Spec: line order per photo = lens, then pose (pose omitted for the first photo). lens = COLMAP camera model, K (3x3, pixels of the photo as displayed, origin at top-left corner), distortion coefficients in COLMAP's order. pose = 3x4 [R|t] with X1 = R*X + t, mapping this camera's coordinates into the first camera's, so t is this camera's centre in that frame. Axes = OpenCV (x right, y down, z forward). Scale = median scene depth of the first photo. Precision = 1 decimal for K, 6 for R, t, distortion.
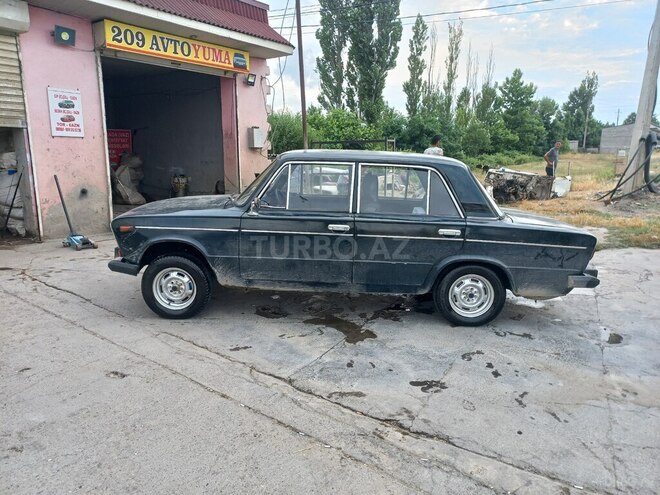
lens RADIAL K [[472.1, 0, 326.3], [0, 472.1, 240.4], [0, 0, 1]] dist [0.048021, -0.023089]
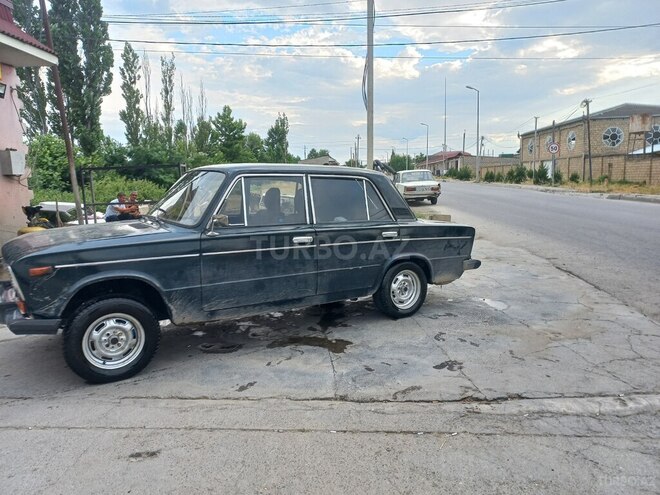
lens RADIAL K [[472.1, 0, 329.2], [0, 472.1, 244.1], [0, 0, 1]] dist [0.048021, -0.023089]
pose [[0.828875, -0.100782, 0.550281, -0.257523], [0.133047, 0.990929, -0.018921, 0.004121], [-0.543382, 0.088897, 0.834765, 0.088653]]
